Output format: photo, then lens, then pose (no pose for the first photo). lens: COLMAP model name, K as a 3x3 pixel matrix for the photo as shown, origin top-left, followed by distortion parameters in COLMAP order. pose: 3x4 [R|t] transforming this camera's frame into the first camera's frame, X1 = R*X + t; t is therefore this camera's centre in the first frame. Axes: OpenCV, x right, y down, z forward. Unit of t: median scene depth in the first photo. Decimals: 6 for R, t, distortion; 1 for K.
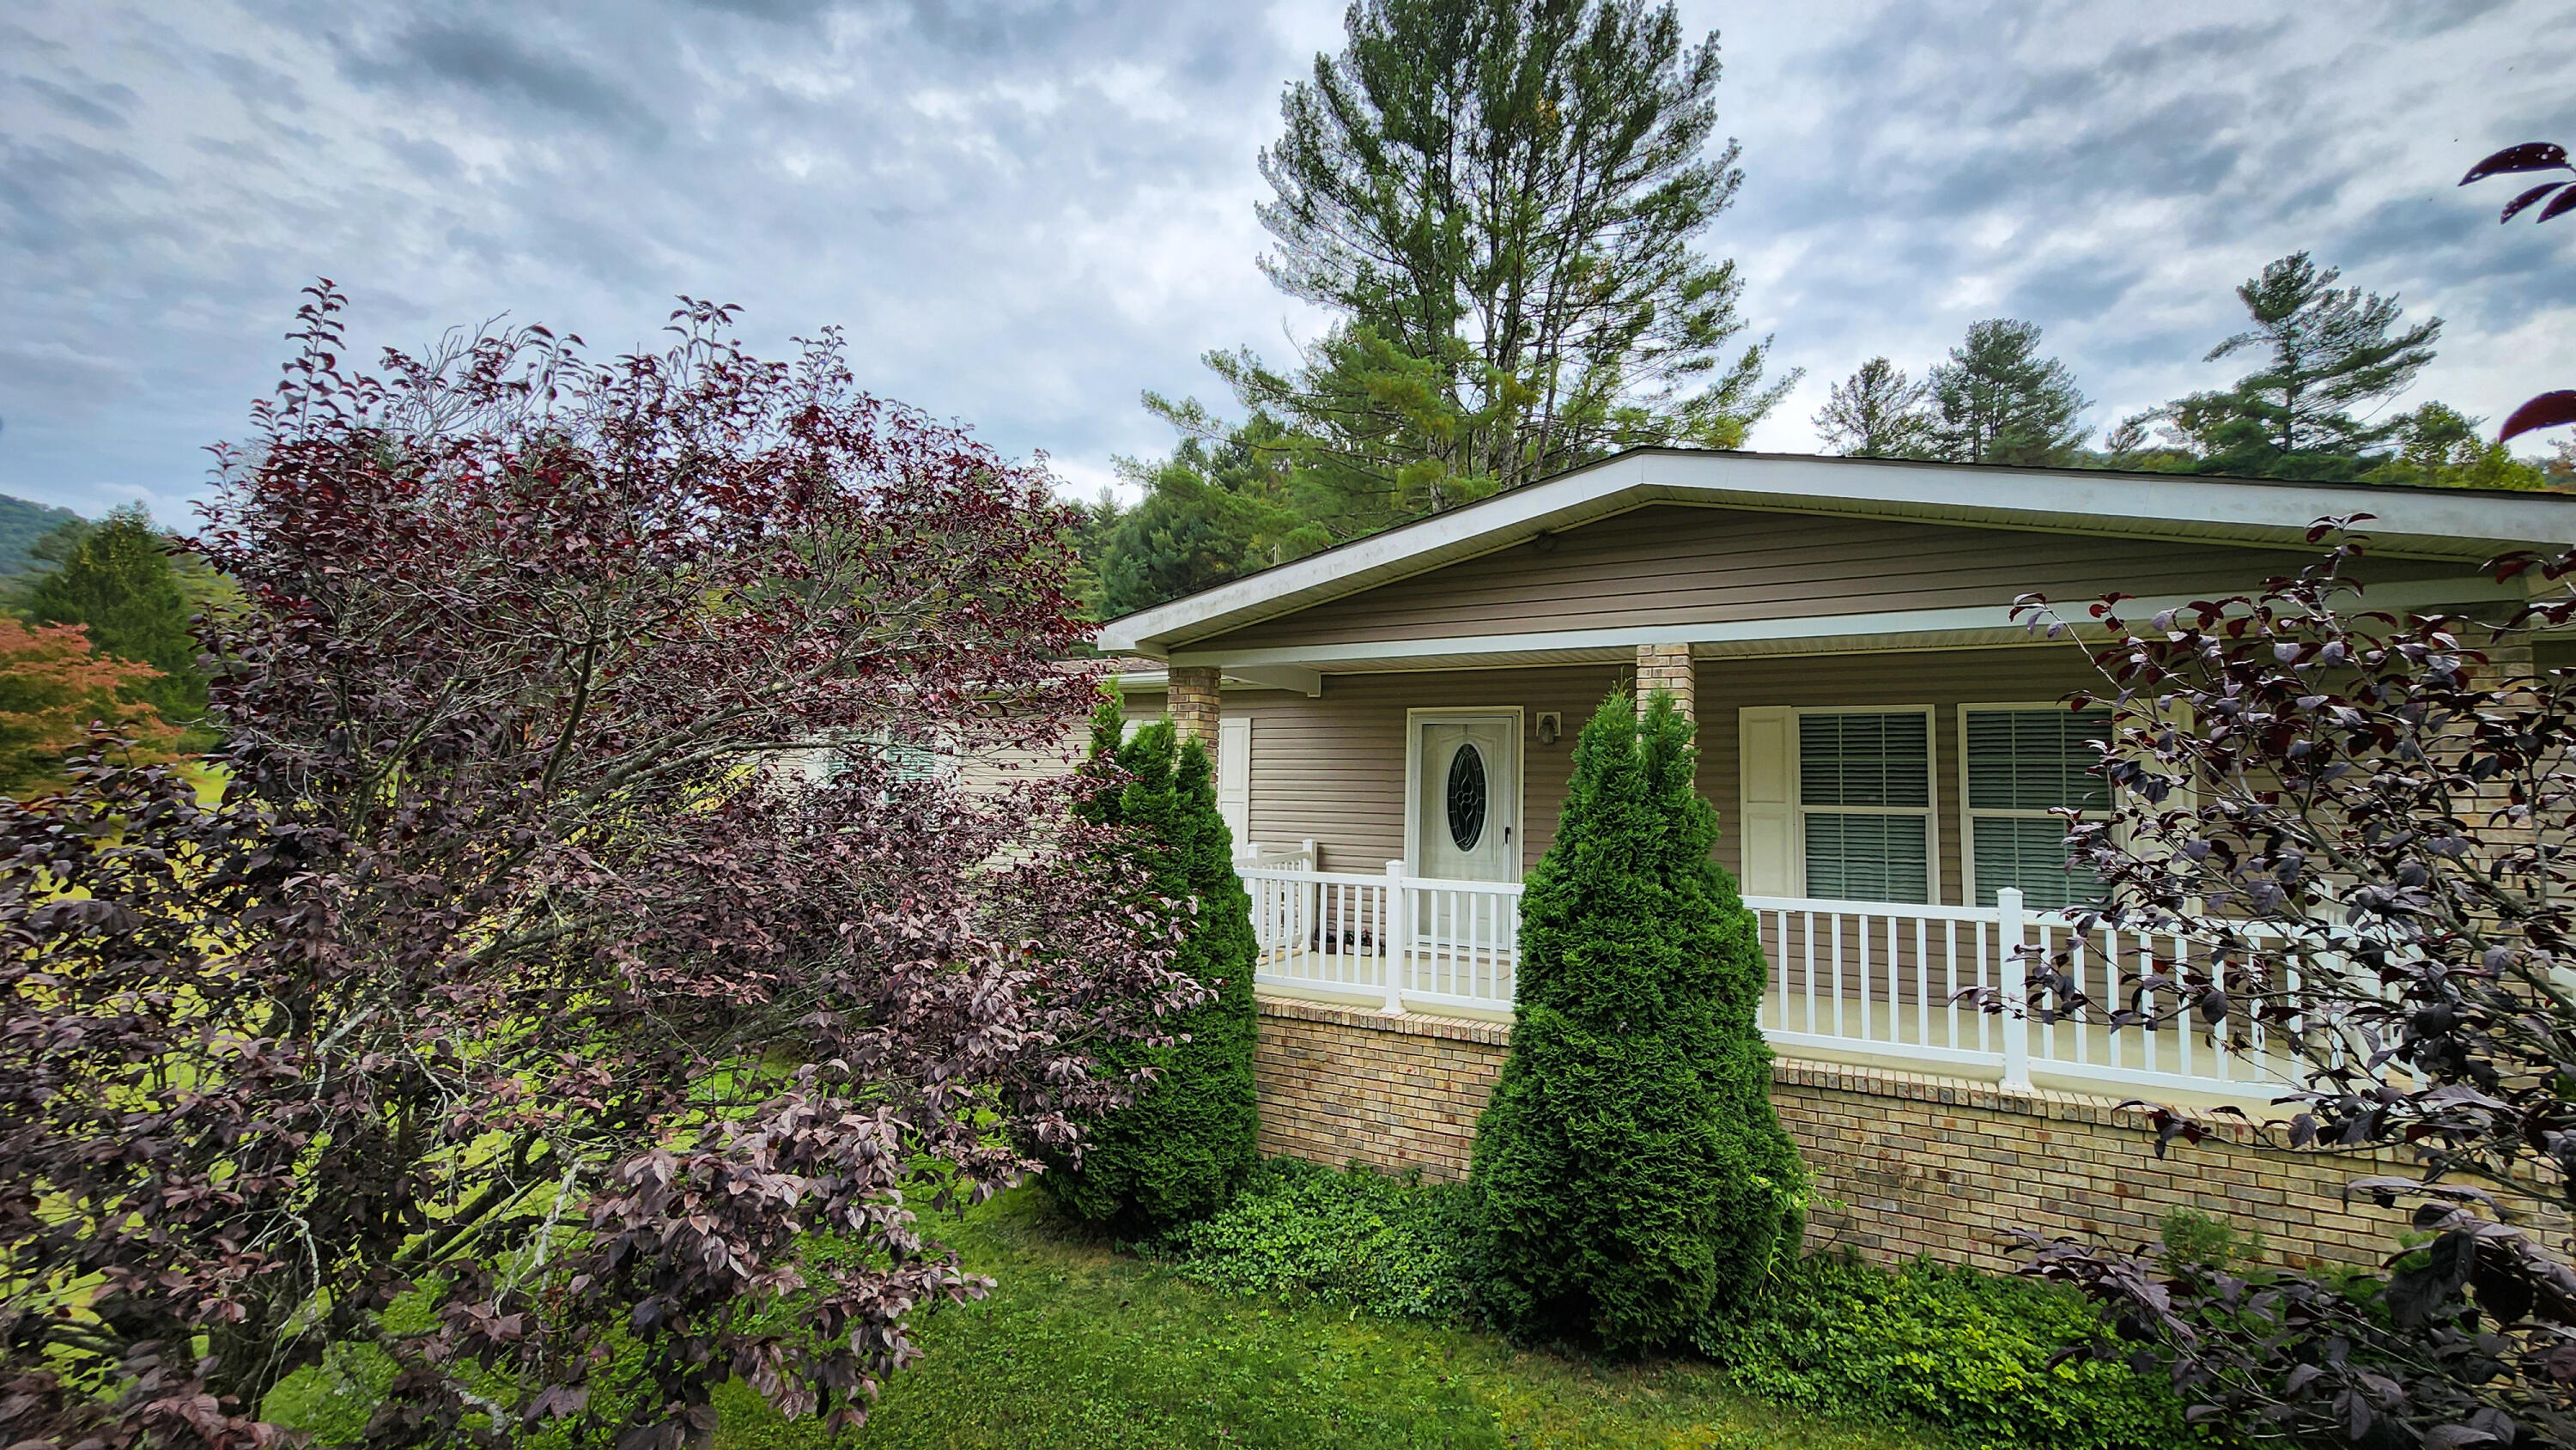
lens RADIAL K [[1053.3, 0, 1291.7], [0, 1053.3, 709.2], [0, 0, 1]] dist [0.000971, -0.000256]
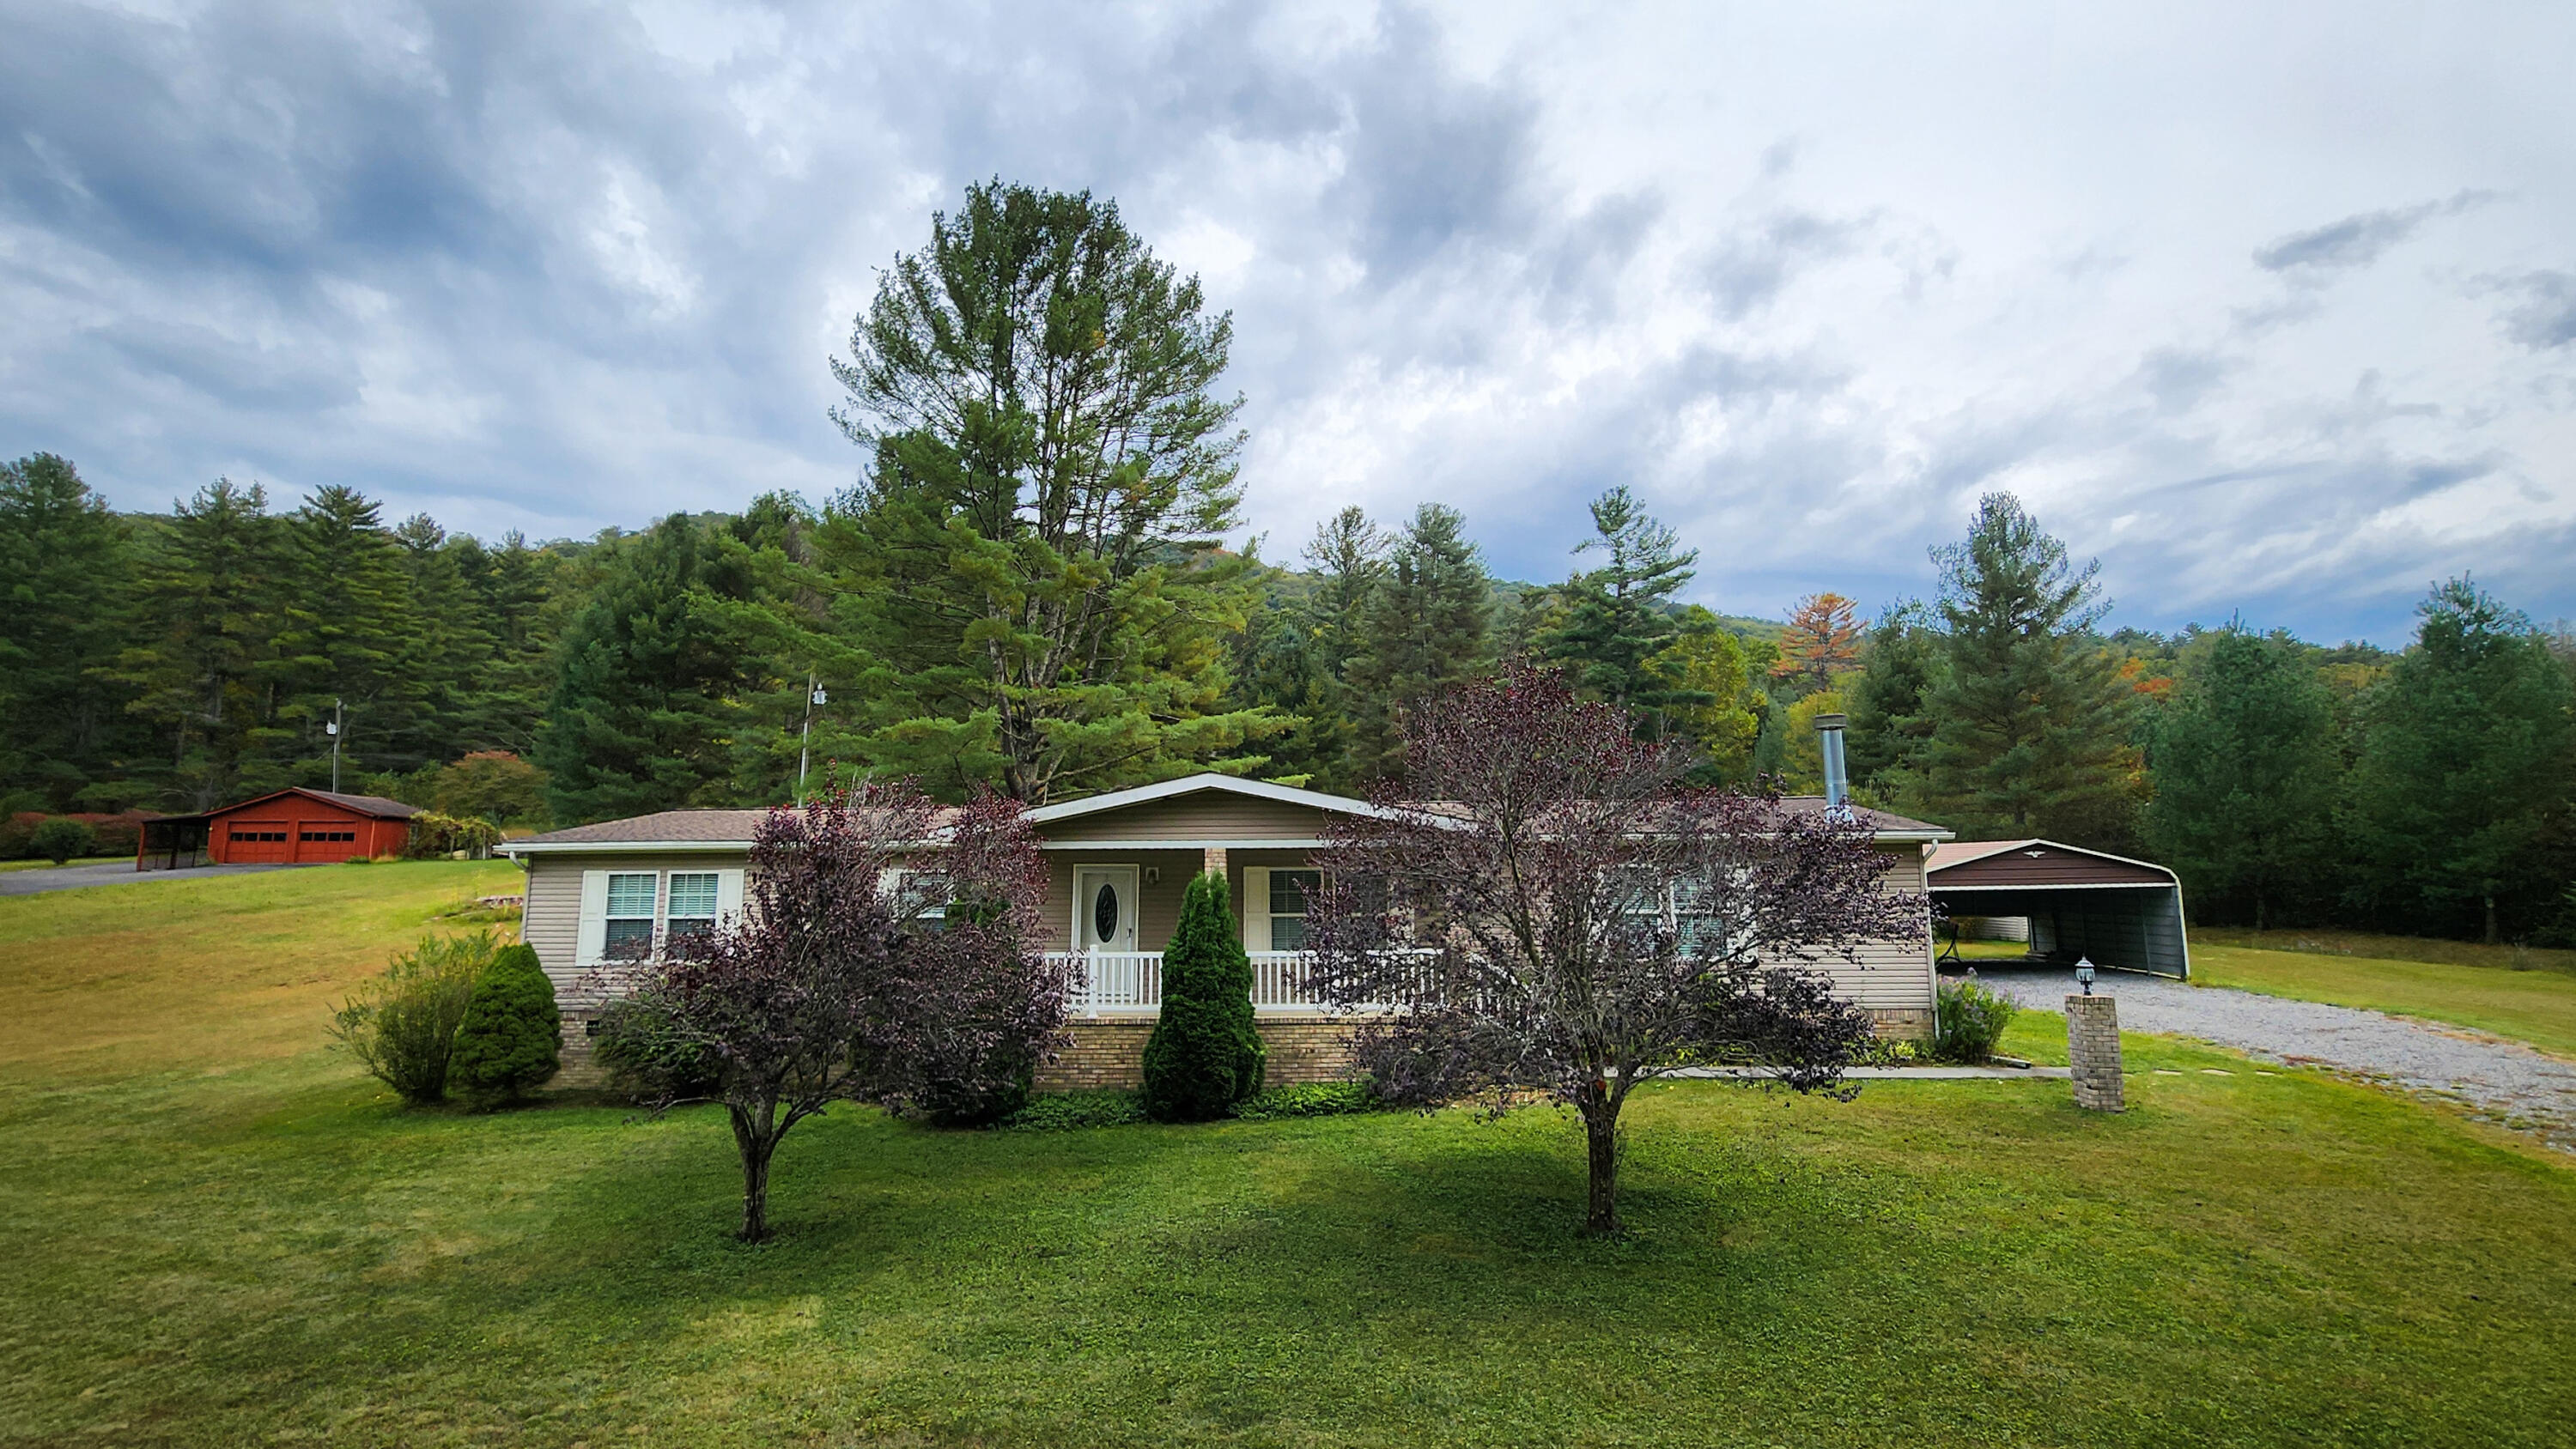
lens RADIAL K [[1053.3, 0, 1284.4], [0, 1053.3, 766.9], [0, 0, 1]] dist [0.000971, -0.000256]
pose [[0.902230, 0.030468, 0.430178, -0.483174], [-0.010259, 0.998735, -0.049221, -0.115339], [-0.431134, 0.039996, 0.901401, -1.097775]]
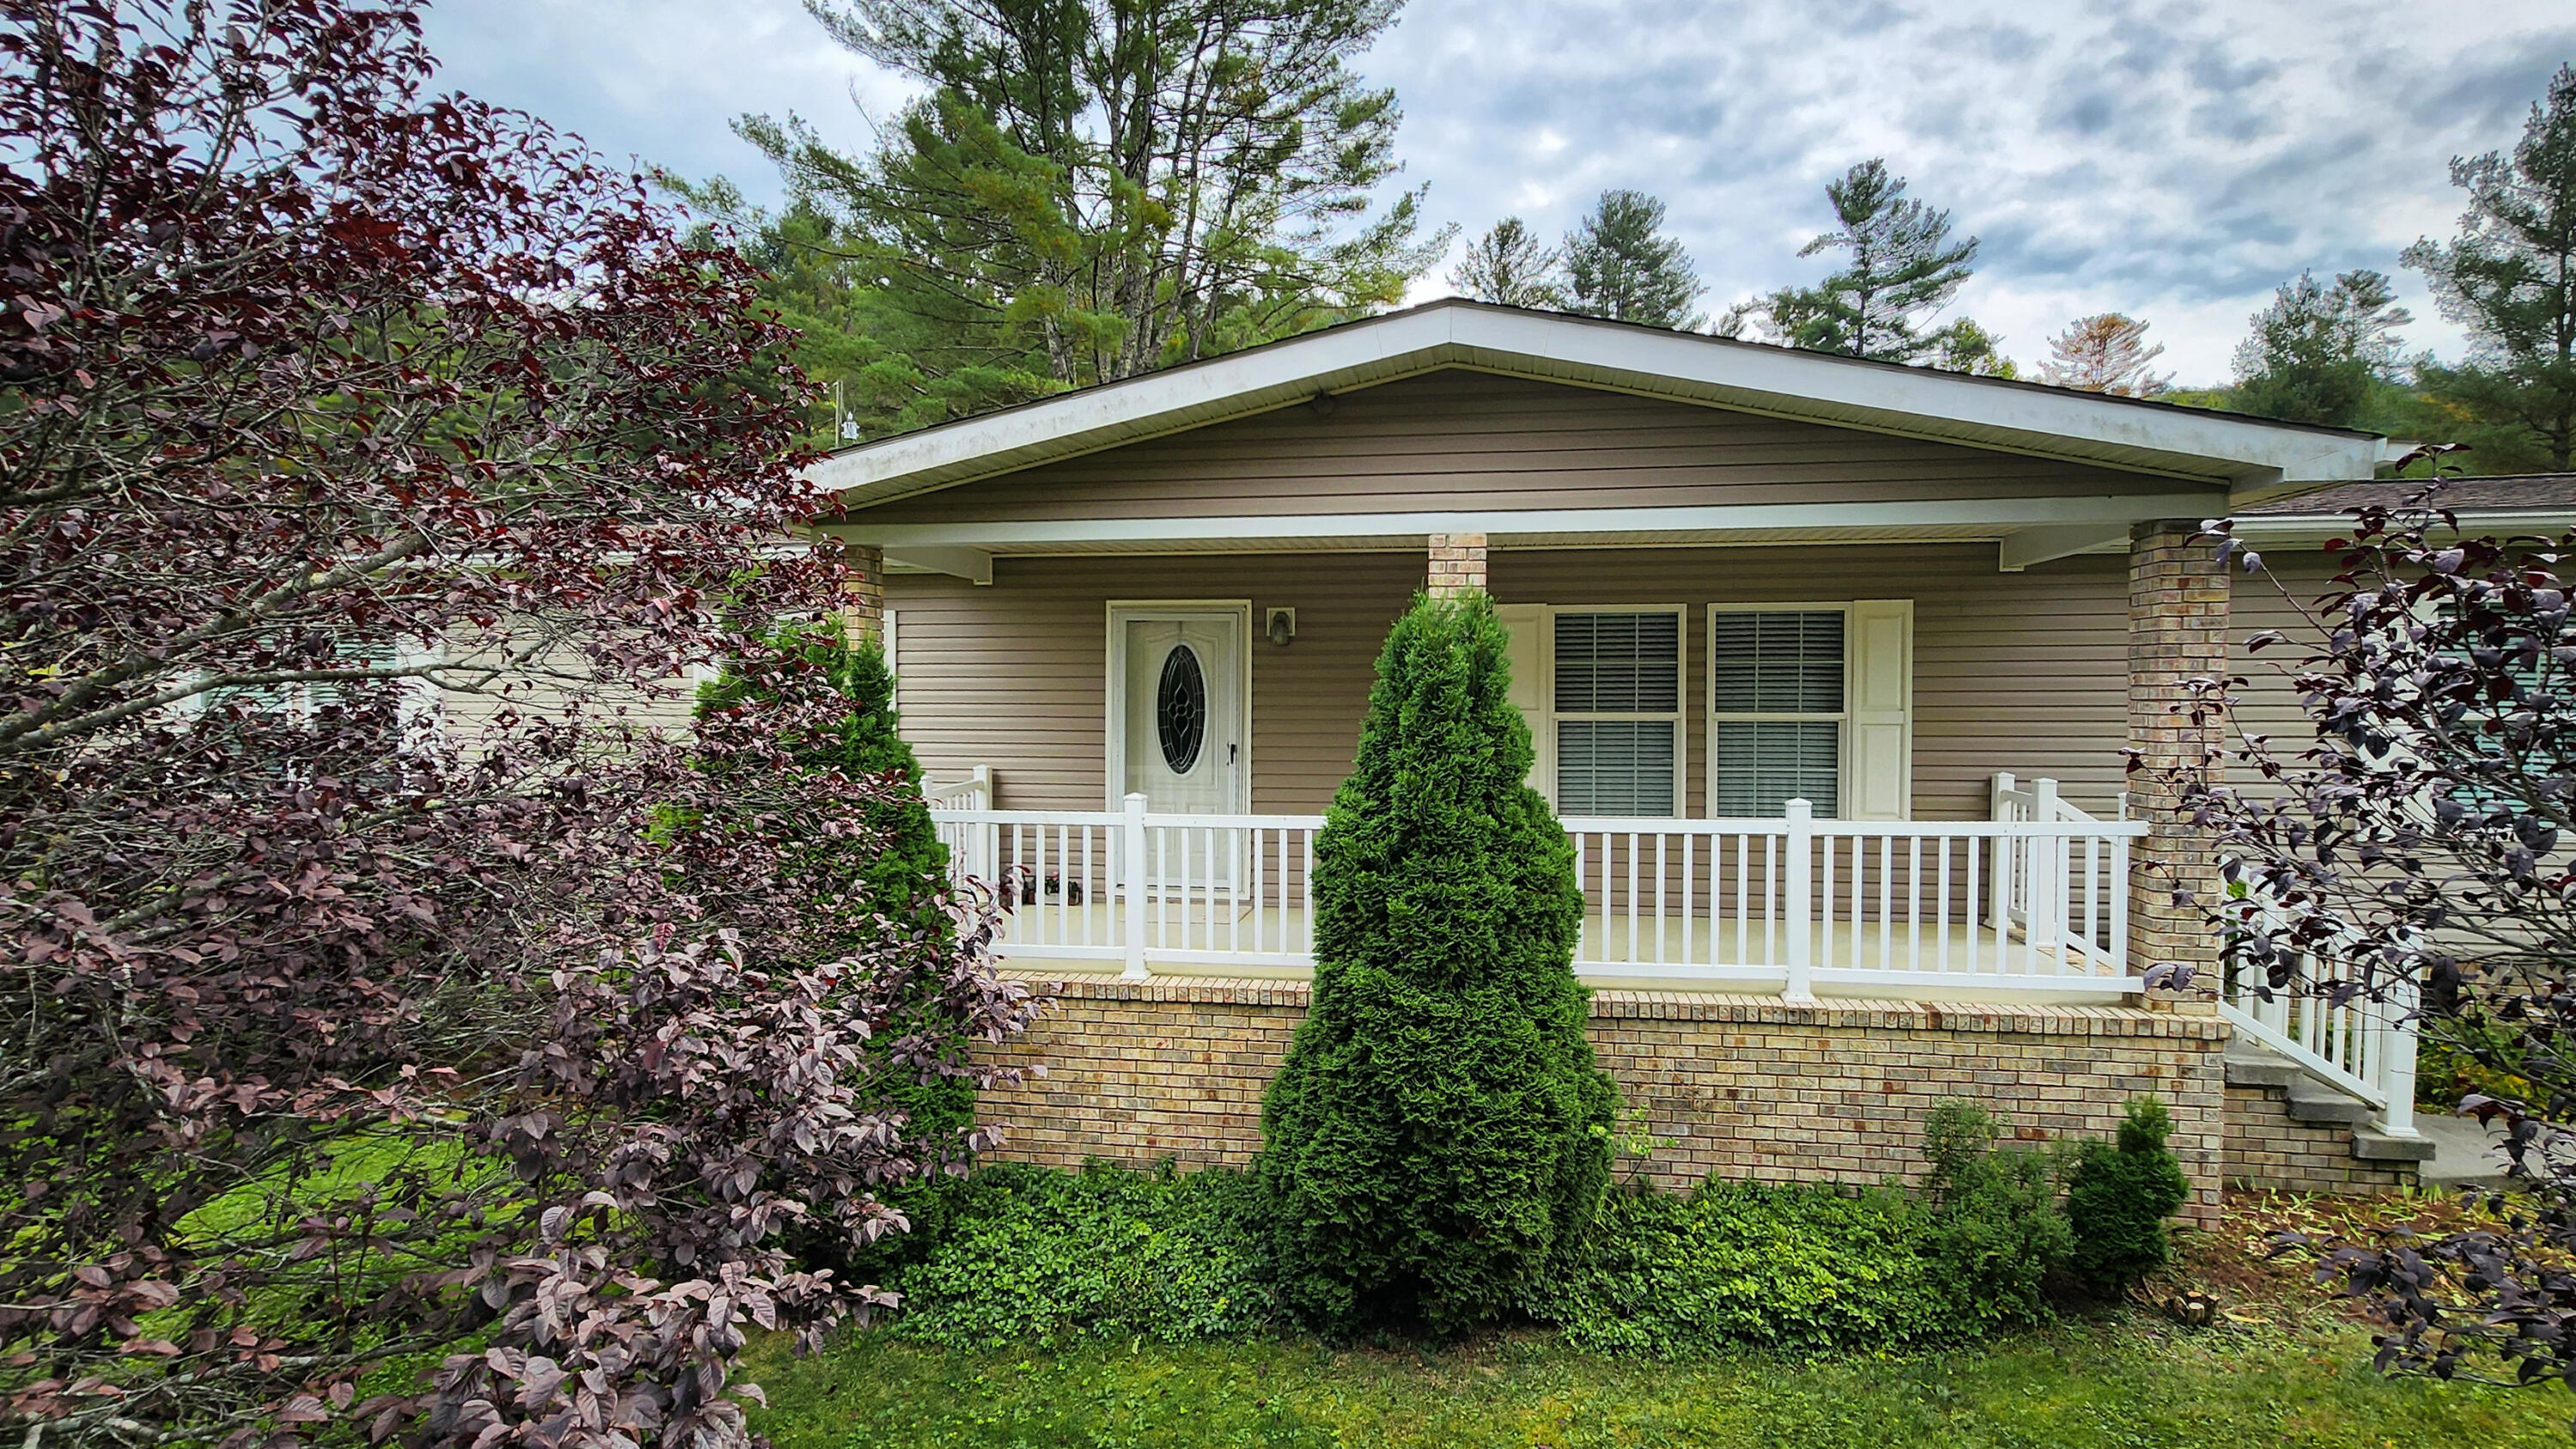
lens RADIAL K [[1236.5, 0, 1294.0], [0, 1236.5, 712.4], [0, 0, 1]] dist [-0.004895, -0.000157]
pose [[0.942803, -0.023199, 0.332542, -0.102779], [-0.008726, 0.995516, 0.094191, -0.009491], [-0.333236, -0.091706, 0.938373, 0.072938]]
